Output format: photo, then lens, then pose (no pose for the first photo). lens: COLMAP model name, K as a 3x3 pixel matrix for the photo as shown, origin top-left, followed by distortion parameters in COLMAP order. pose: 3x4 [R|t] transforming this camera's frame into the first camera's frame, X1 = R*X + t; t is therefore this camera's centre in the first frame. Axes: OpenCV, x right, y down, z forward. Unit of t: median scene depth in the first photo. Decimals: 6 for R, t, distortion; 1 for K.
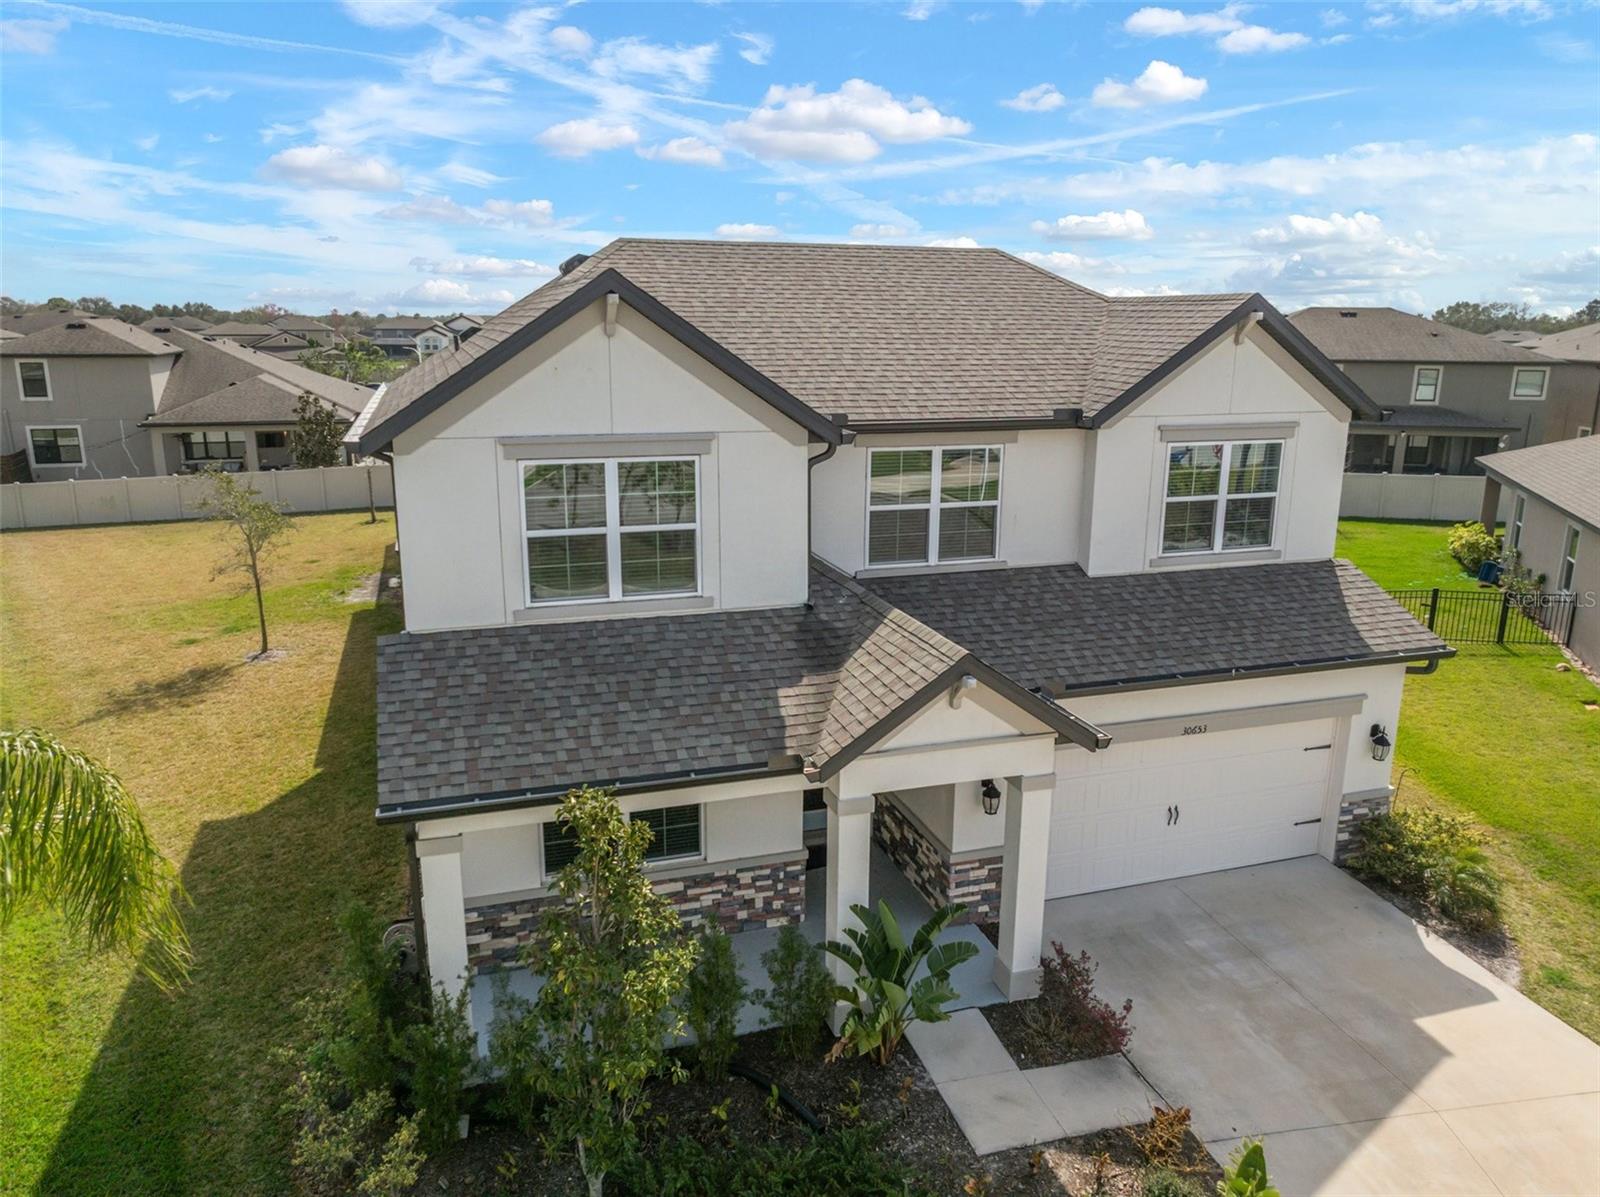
lens RADIAL K [[1126.4, 0, 800.0], [0, 1126.4, 598.5], [0, 0, 1]] dist [-0.008583, -0.000060]
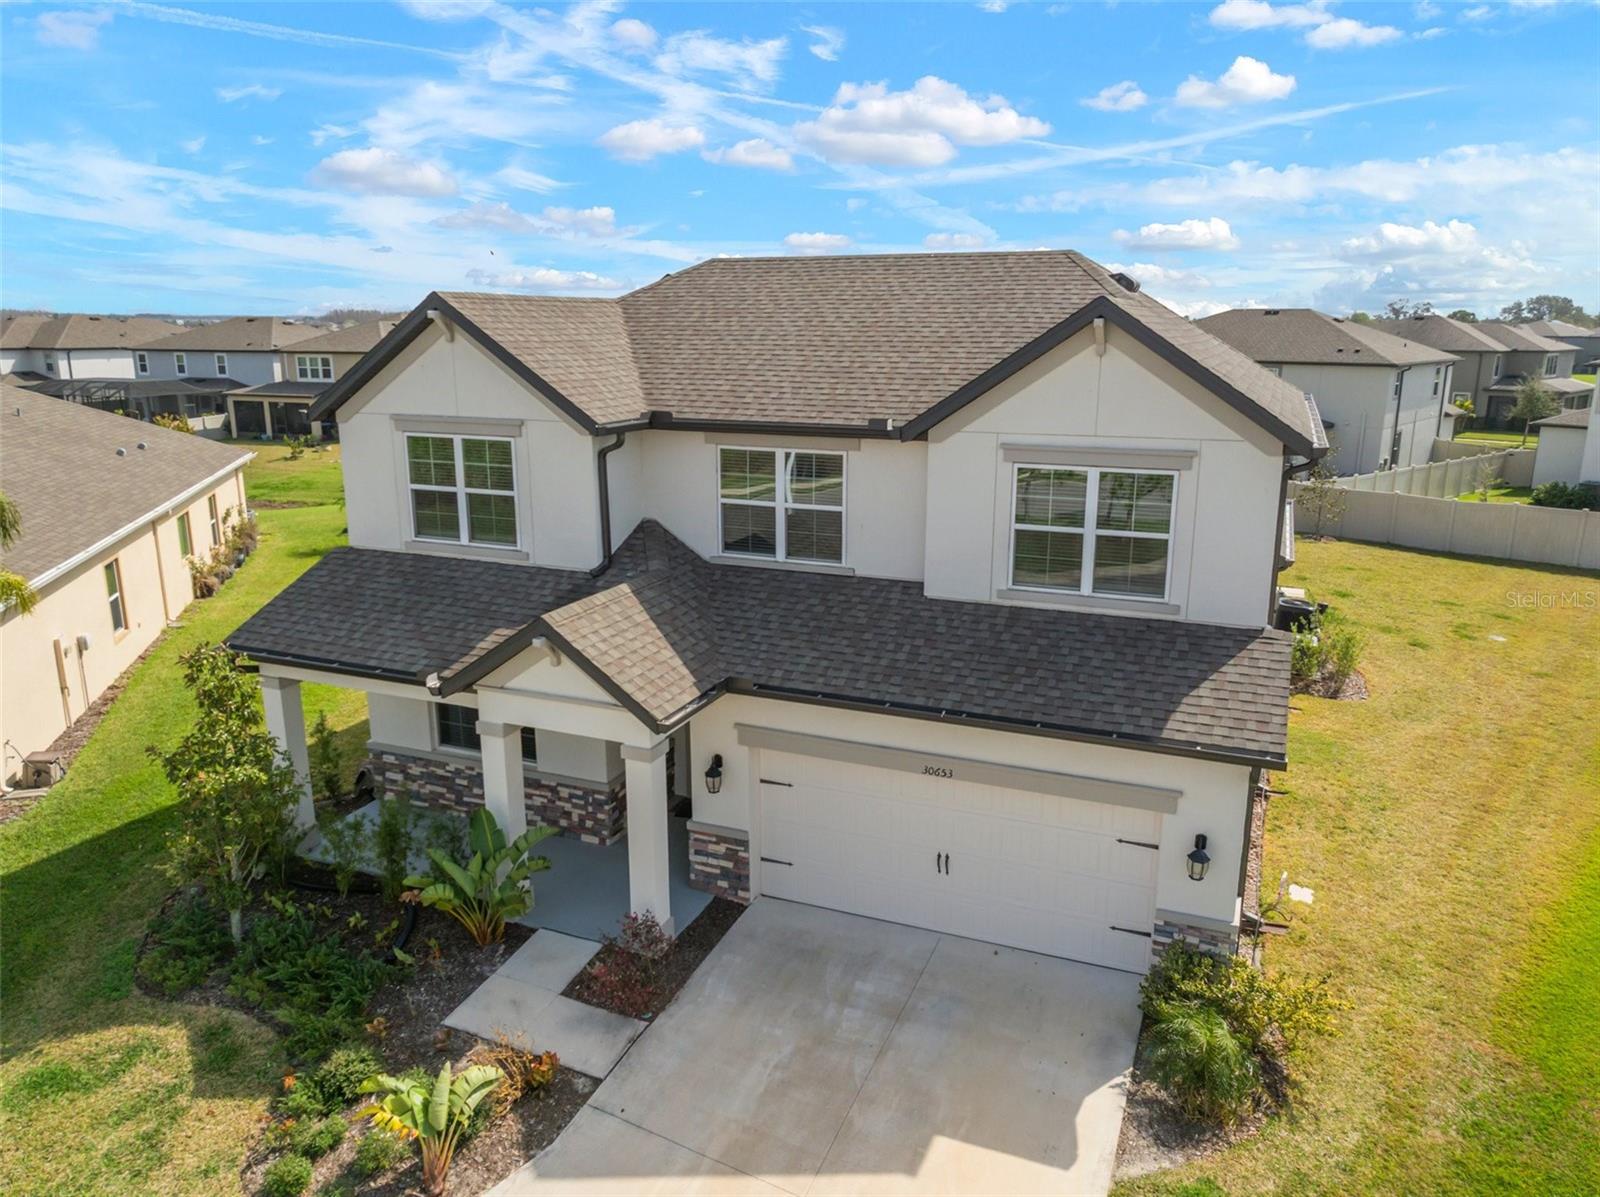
lens RADIAL K [[1122.8, 0, 800.0], [0, 1122.8, 598.5], [0, 0, 1]] dist [-0.002293, 0.004974]
pose [[0.757623, 0.149470, -0.635348, 0.850241], [-0.153326, 0.986943, 0.049351, -0.052894], [0.634428, 0.060026, 0.770648, 0.216040]]
